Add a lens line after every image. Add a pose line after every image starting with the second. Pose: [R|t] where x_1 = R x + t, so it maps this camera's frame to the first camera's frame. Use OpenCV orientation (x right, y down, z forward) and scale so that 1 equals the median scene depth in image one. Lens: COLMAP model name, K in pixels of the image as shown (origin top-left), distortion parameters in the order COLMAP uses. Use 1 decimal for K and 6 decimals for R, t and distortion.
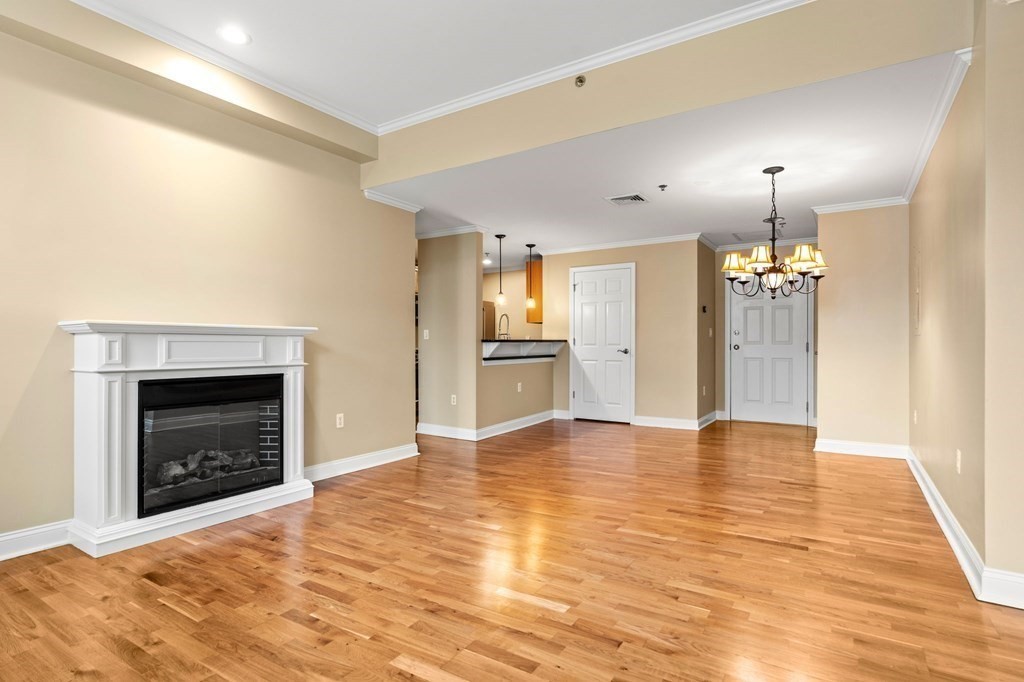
lens RADIAL K [[526.9, 0, 512.0], [0, 526.9, 341.0], [0, 0, 1]] dist [0.000436, 0.000272]
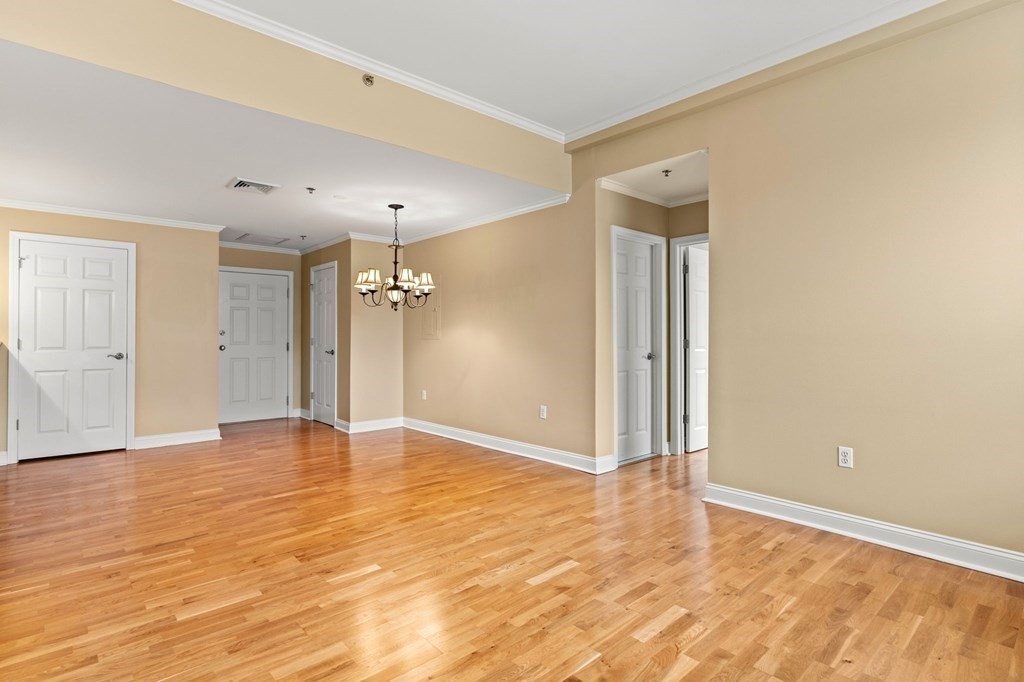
lens RADIAL K [[517.6, 0, 507.2], [0, 517.6, 332.8], [0, 0, 1]] dist [-0.002840, -0.000085]
pose [[0.272473, 0.007196, 0.962136, -0.585048], [-0.005473, 0.999967, -0.005930, -0.021981], [-0.962148, -0.003650, 0.272504, 0.410468]]
